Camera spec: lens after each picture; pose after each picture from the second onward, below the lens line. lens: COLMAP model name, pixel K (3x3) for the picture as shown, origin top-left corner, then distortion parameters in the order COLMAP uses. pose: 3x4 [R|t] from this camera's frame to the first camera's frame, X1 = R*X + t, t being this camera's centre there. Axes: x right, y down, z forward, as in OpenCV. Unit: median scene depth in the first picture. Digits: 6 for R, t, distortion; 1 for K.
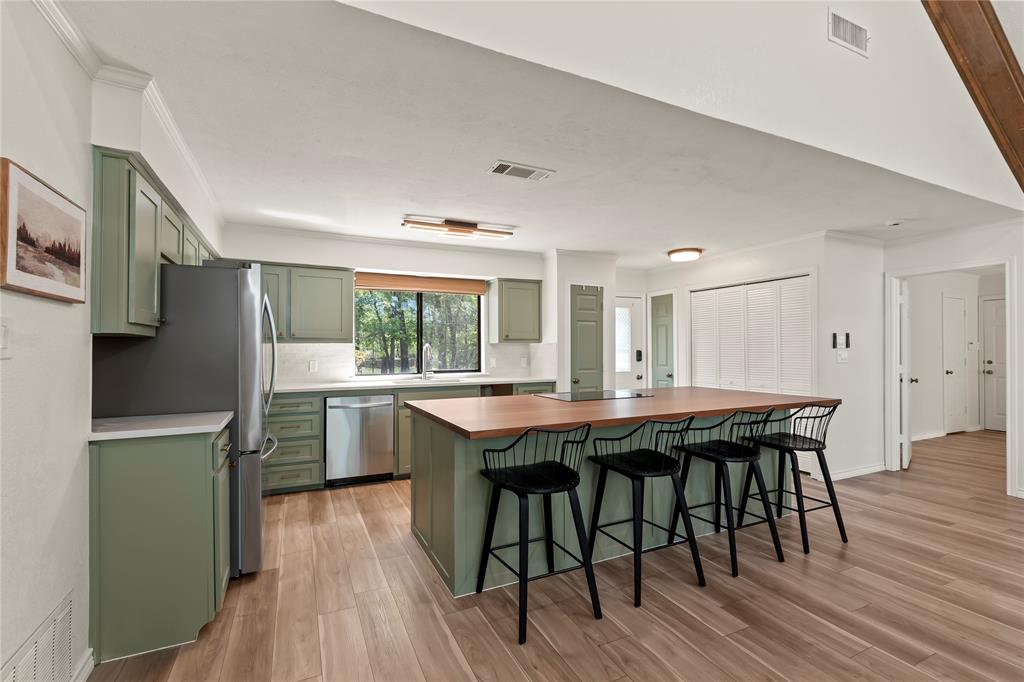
lens RADIAL K [[453.6, 0, 516.1], [0, 453.6, 344.4], [0, 0, 1]] dist [0.003992, -0.003902]
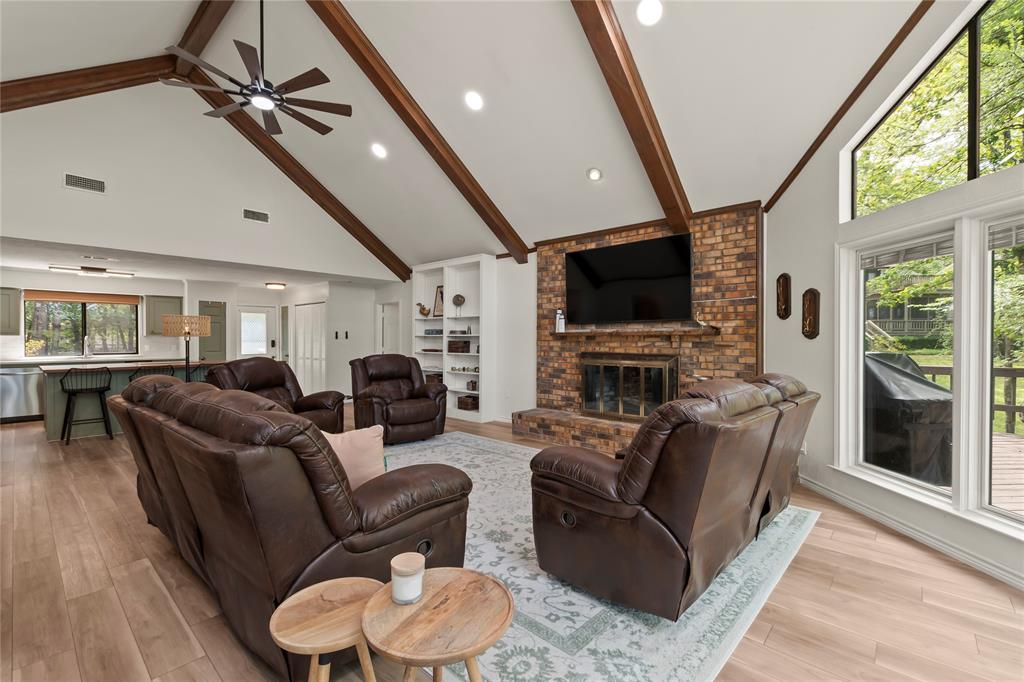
lens RADIAL K [[453.6, 0, 508.5], [0, 453.6, 341.3], [0, 0, 1]] dist [0.003992, -0.003902]
pose [[0.924360, 0.000569, 0.381521, 0.531120], [-0.004780, 0.999938, 0.010089, -0.003875], [-0.381491, -0.011150, 0.924305, -0.967457]]
